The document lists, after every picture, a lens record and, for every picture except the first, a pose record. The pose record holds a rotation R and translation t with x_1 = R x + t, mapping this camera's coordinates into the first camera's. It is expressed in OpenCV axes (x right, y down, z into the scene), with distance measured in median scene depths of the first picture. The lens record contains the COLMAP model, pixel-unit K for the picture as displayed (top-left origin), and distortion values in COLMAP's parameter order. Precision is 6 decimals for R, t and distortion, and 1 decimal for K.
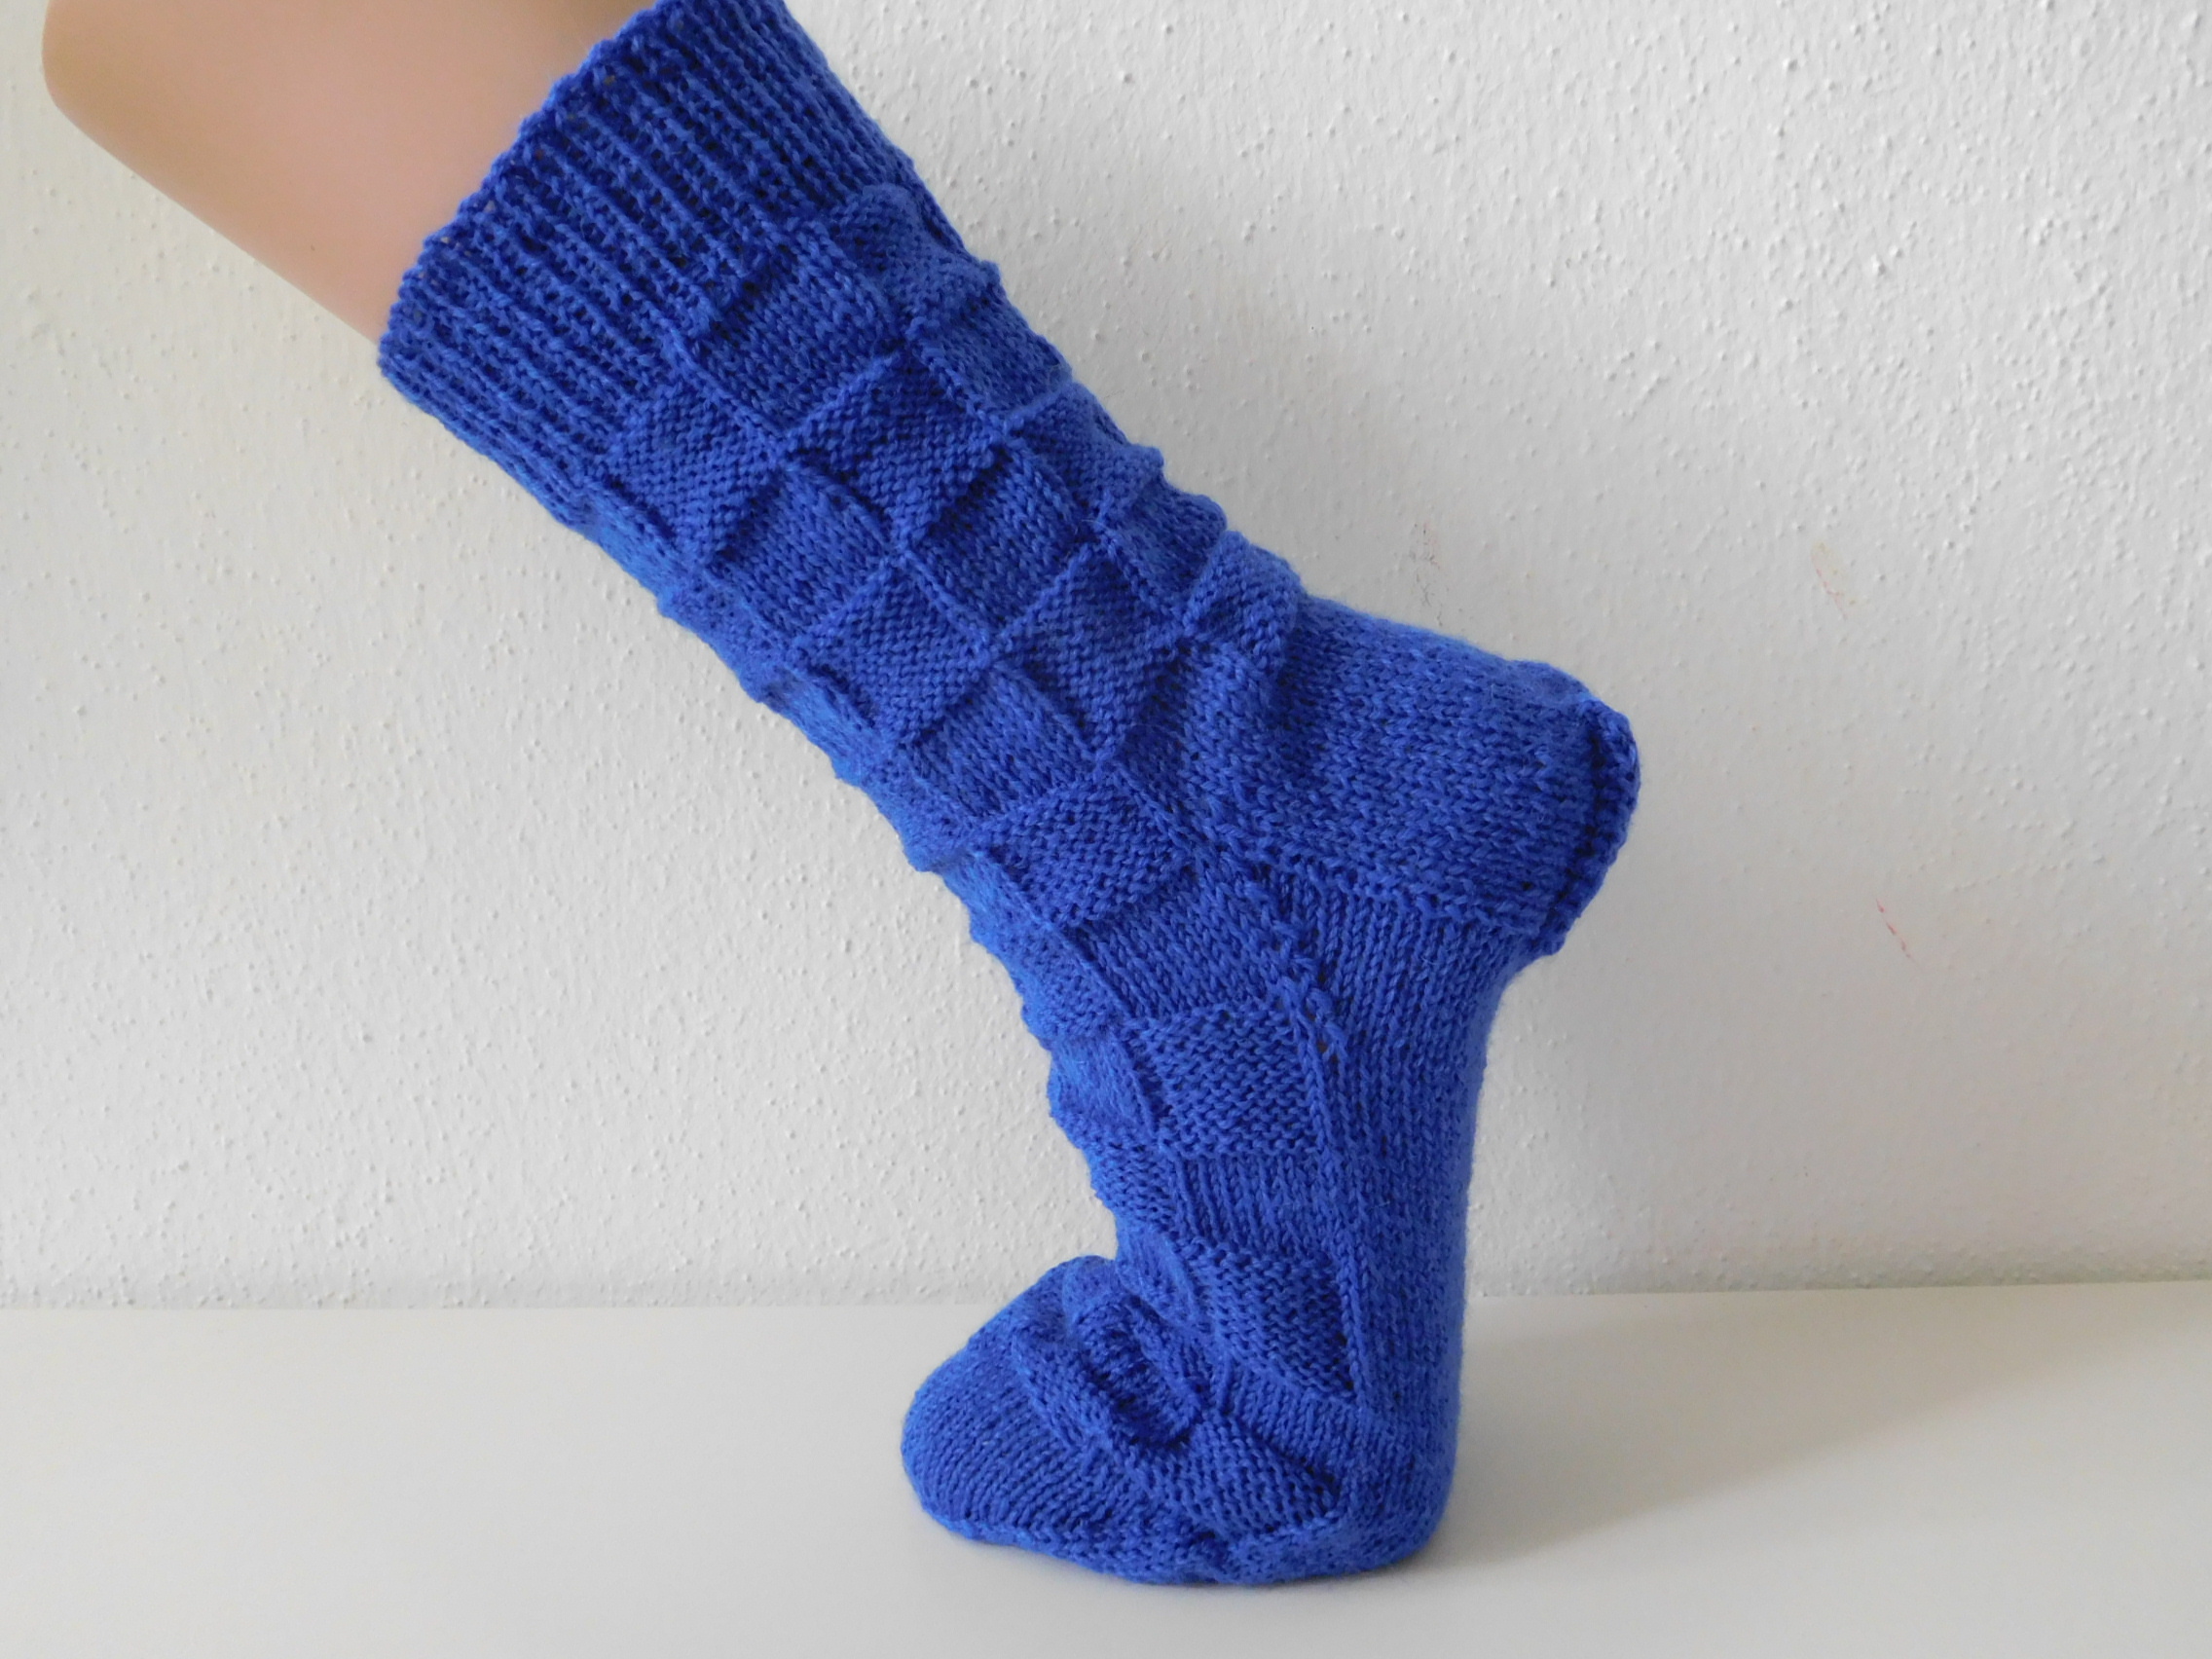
lens RADIAL K [[1823.0, 0, 1106.0], [0, 1823.0, 829.5], [0, 0, 1]] dist [0.037282, 0.011036]
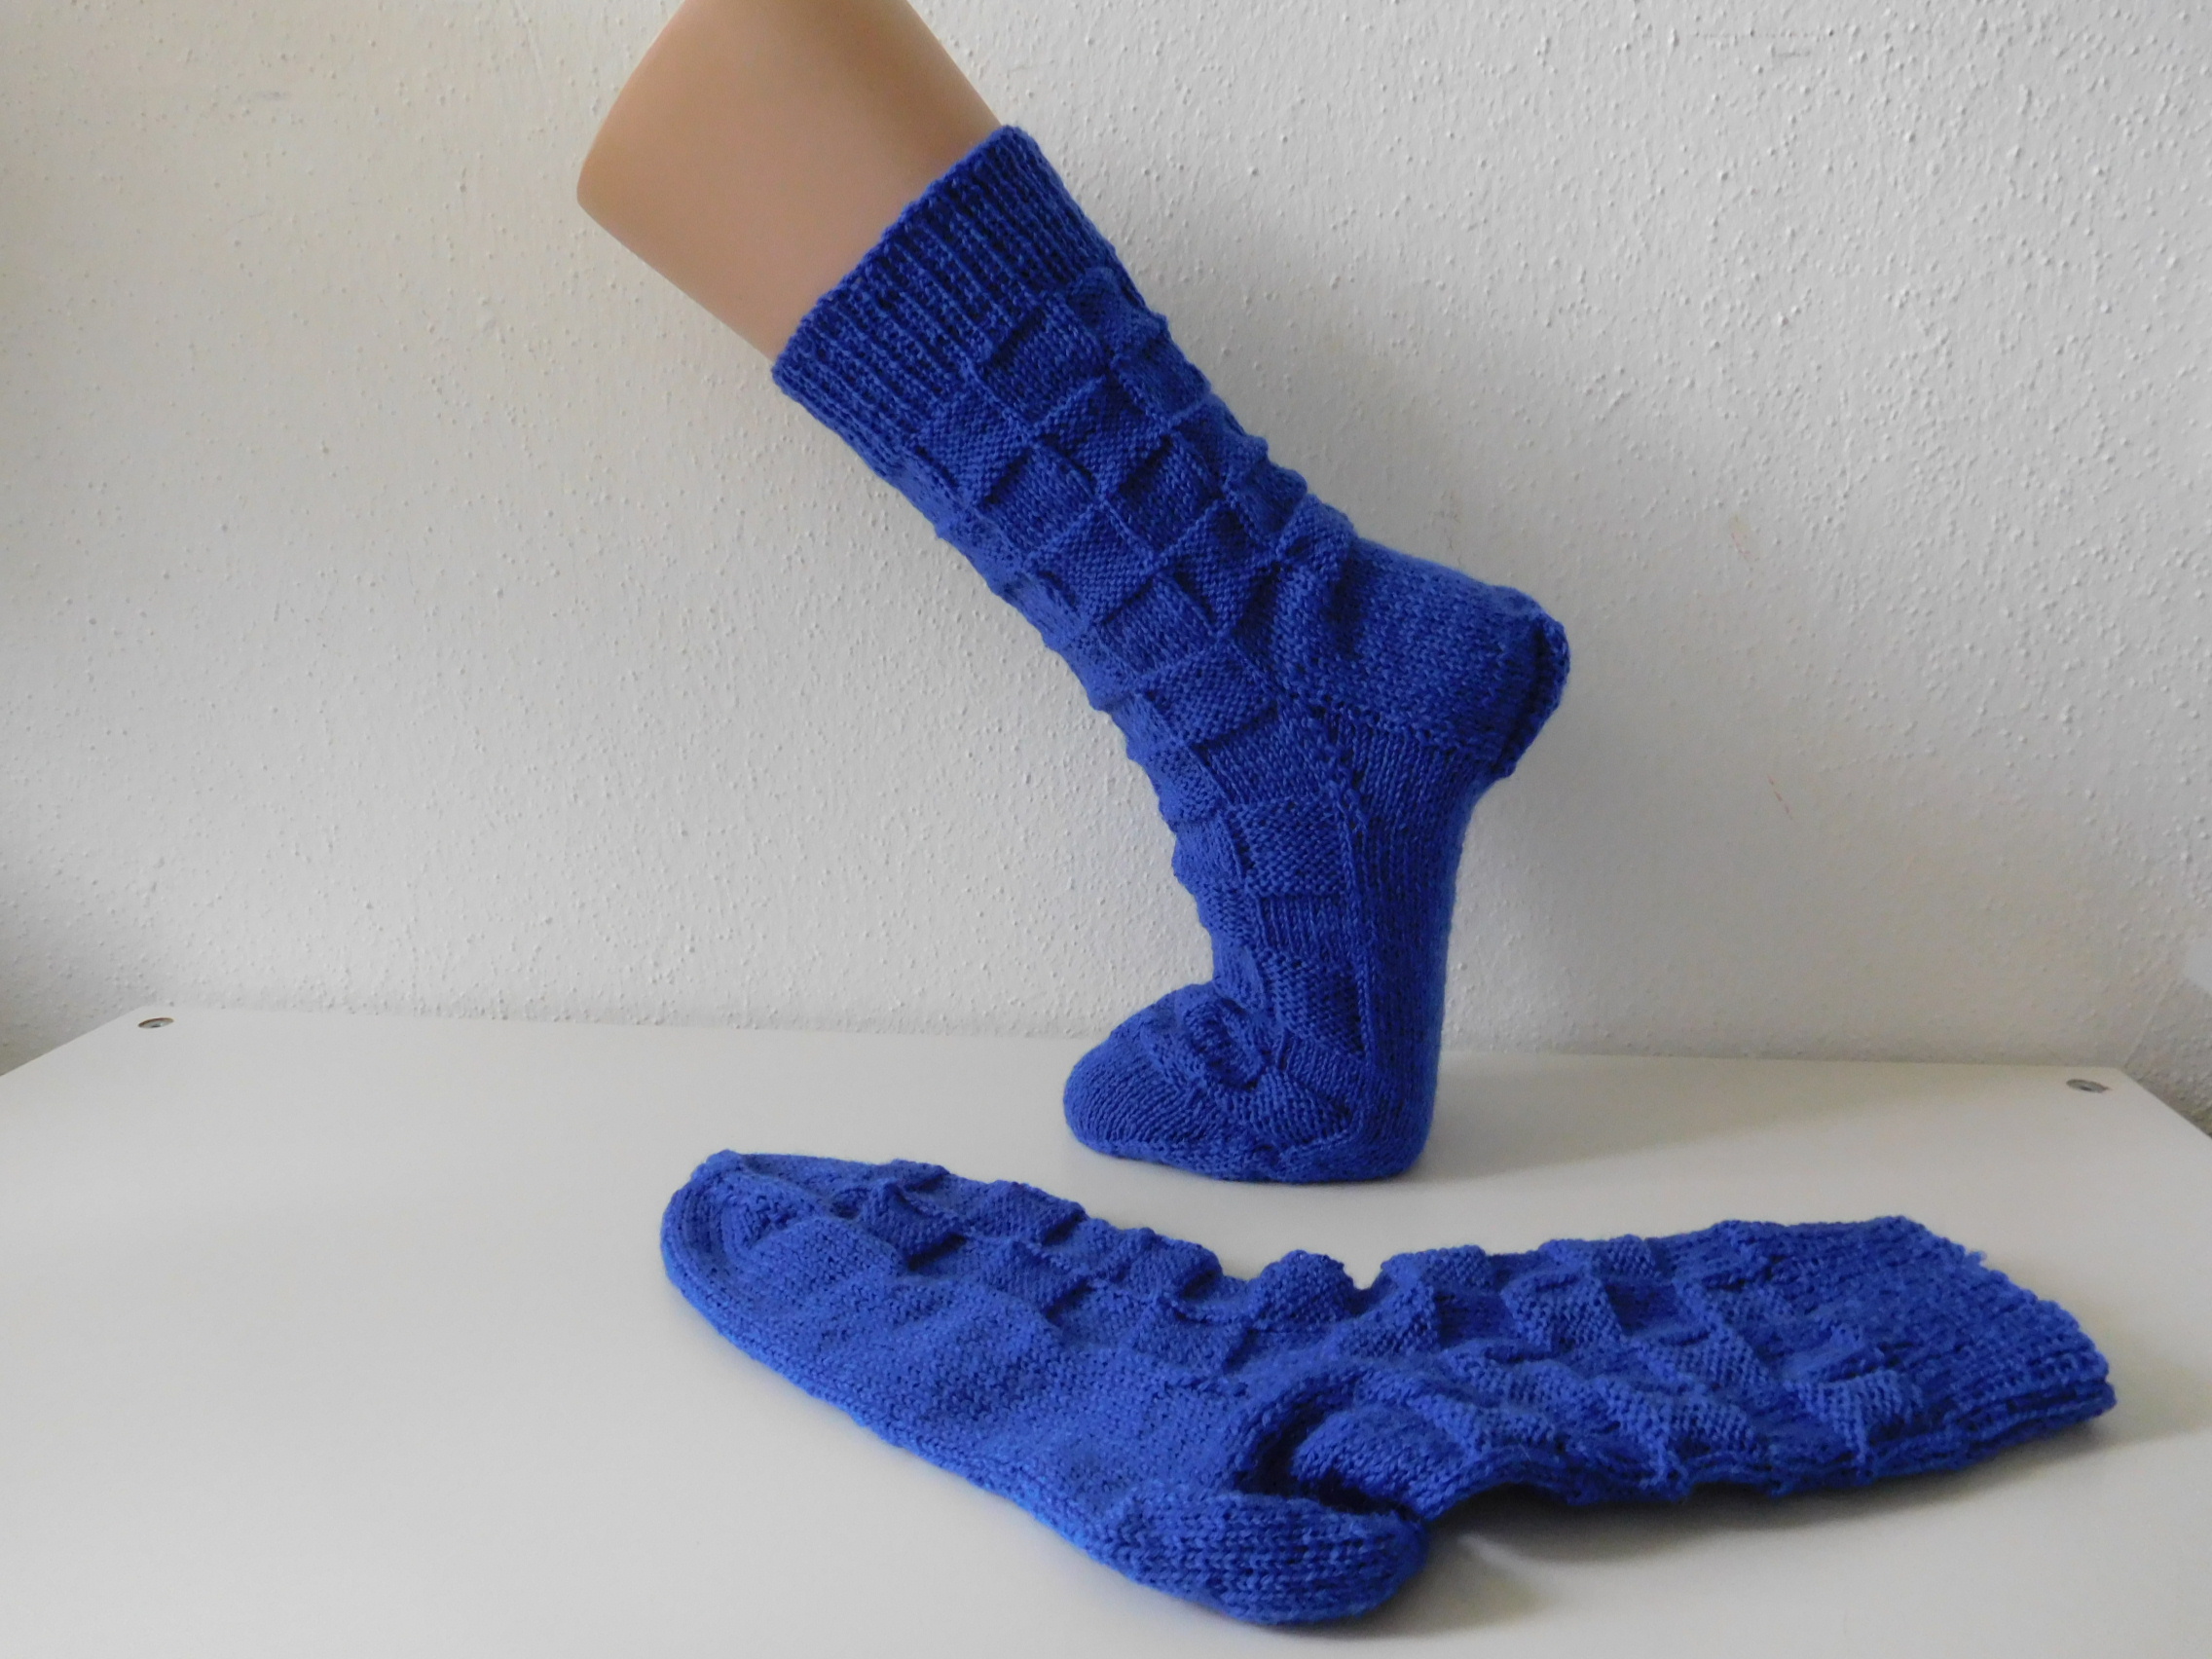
lens RADIAL K [[1823.0, 0, 1106.0], [0, 1823.0, 829.5], [0, 0, 1]] dist [0.037282, 0.011036]
pose [[0.998036, 0.042605, -0.045933, -0.020741], [-0.041321, 0.998738, 0.028551, 0.084140], [0.047091, -0.026597, 0.998536, -0.567223]]
